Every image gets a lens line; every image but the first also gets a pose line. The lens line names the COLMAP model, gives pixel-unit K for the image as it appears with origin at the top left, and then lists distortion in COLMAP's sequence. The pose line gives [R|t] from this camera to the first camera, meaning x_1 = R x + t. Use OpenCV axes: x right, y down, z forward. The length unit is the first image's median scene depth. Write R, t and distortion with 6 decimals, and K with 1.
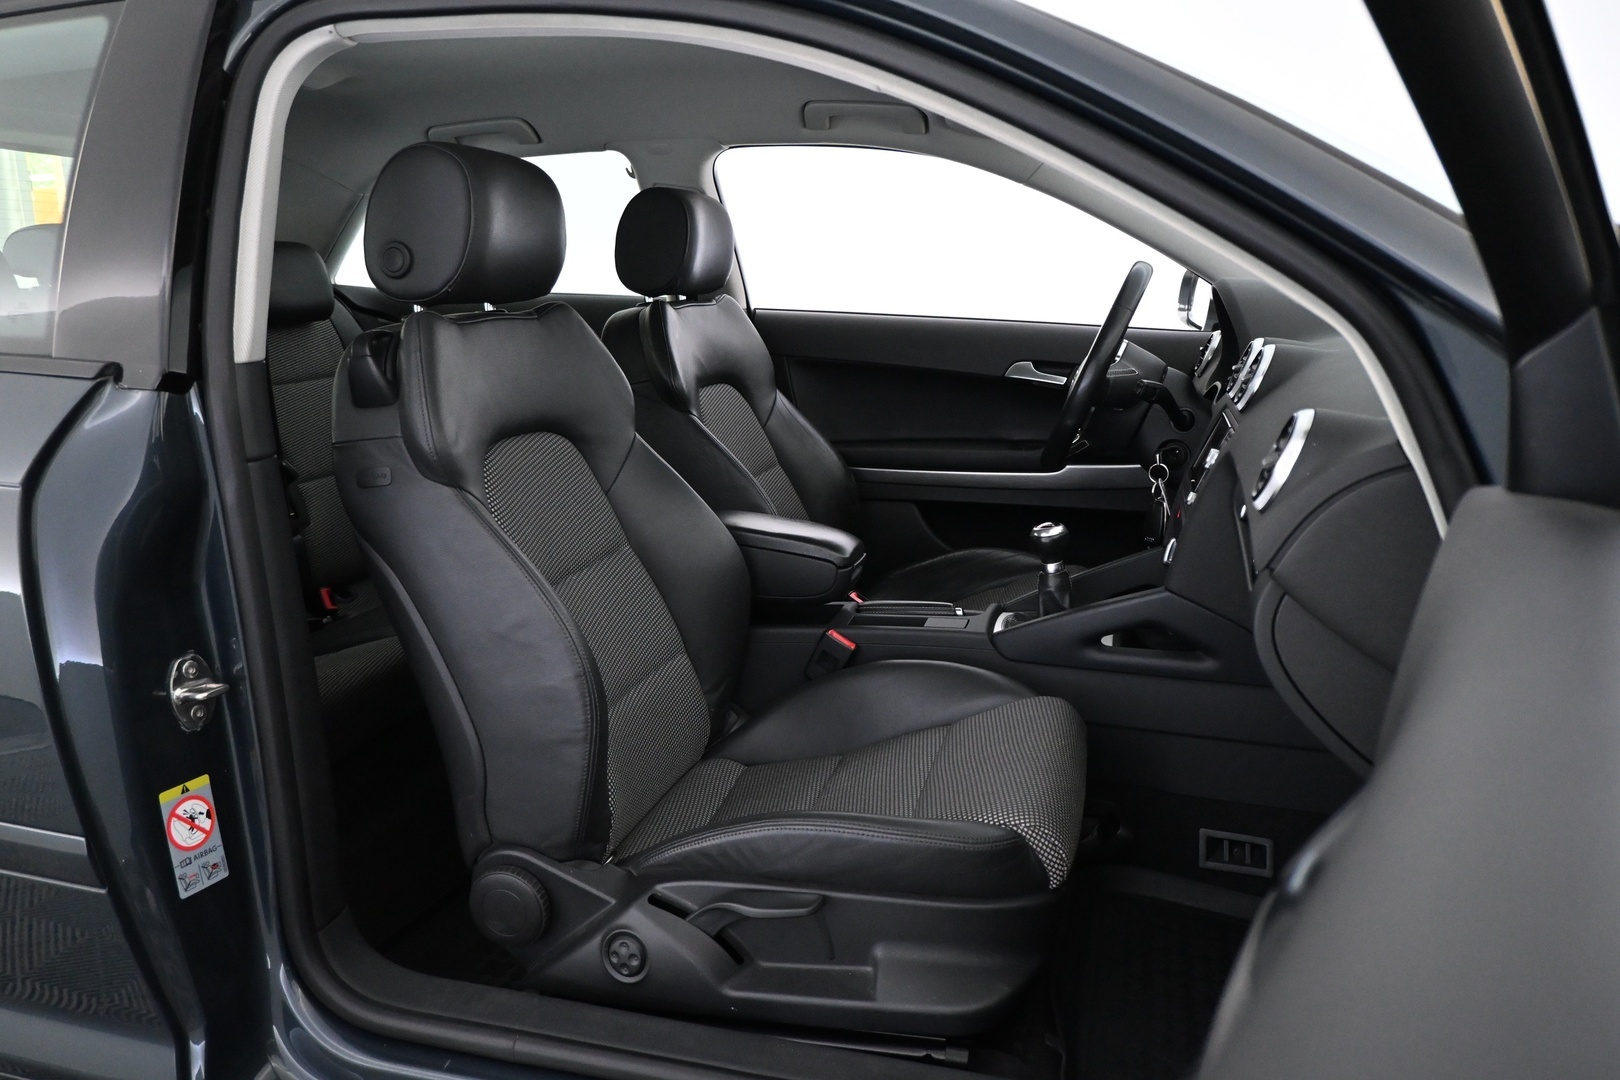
lens RADIAL K [[1217.8, 0, 810.0], [0, 1217.8, 540.0], [0, 0, 1]] dist [-0.000176, -0.000435]
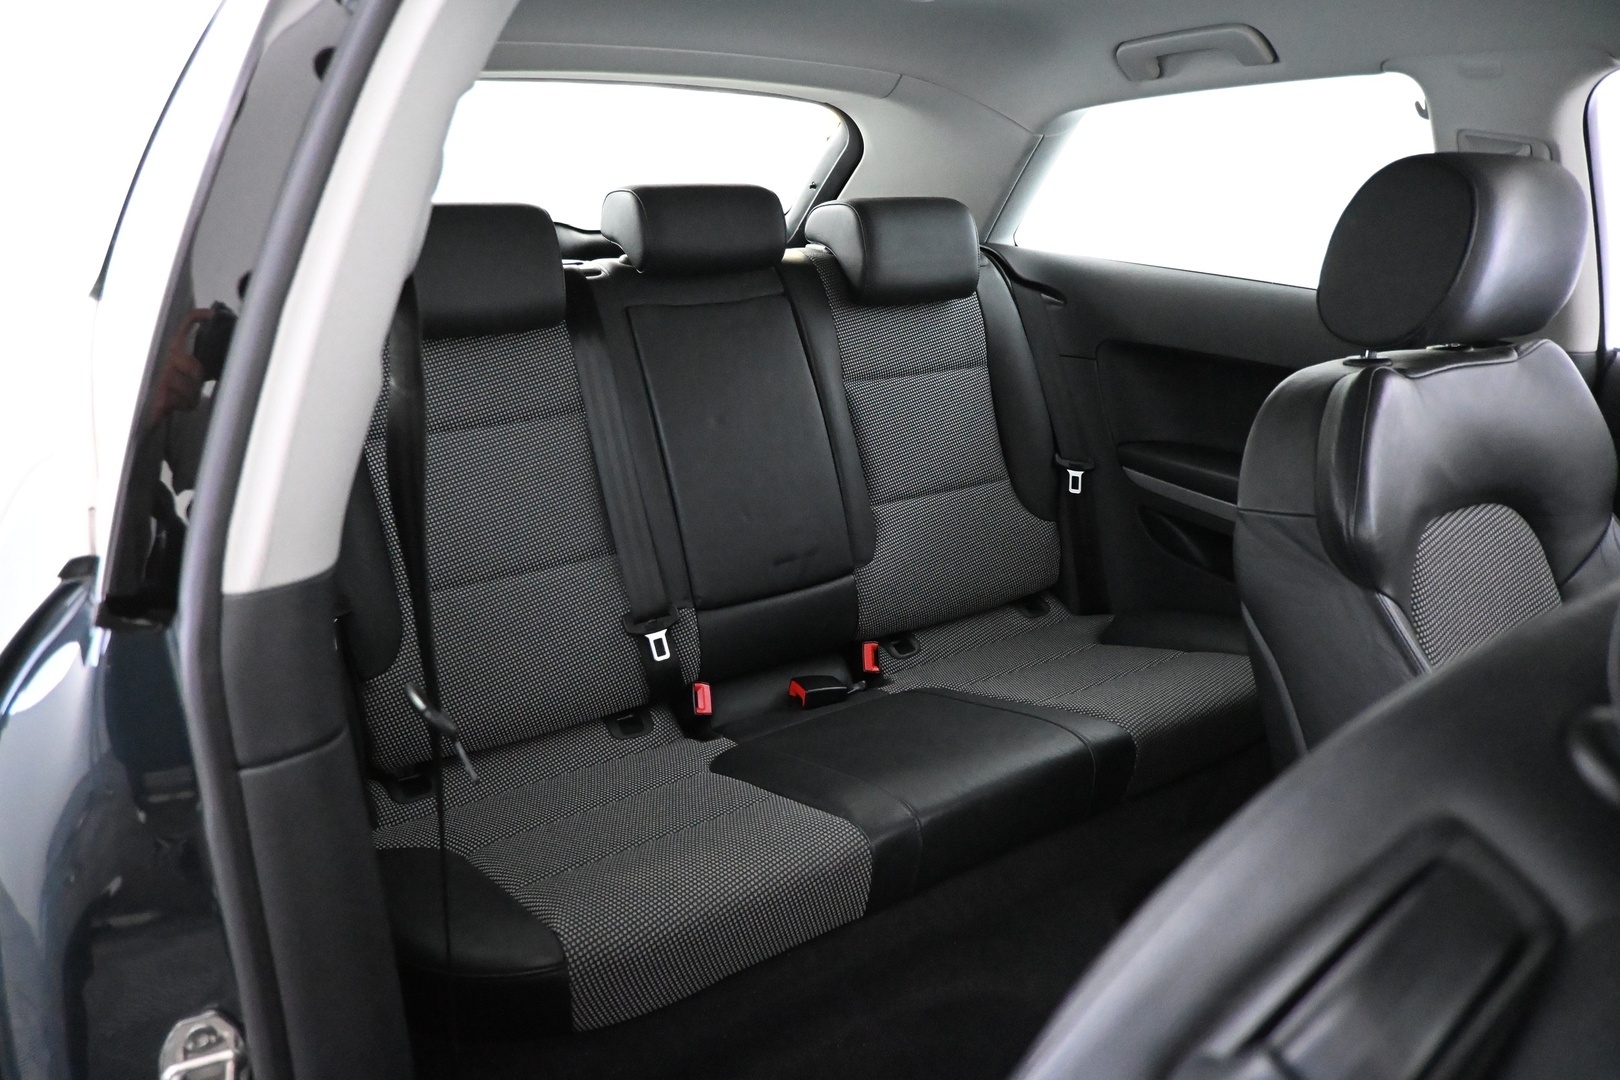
lens RADIAL K [[1106.7, 0, 810.0], [0, 1106.7, 540.0], [0, 0, 1]] dist [0.006564, -0.000153]
pose [[0.766341, 0.230440, -0.599682, -0.001586], [-0.162561, 0.972632, 0.166015, -0.142532], [0.621527, -0.029739, 0.782828, 0.393492]]
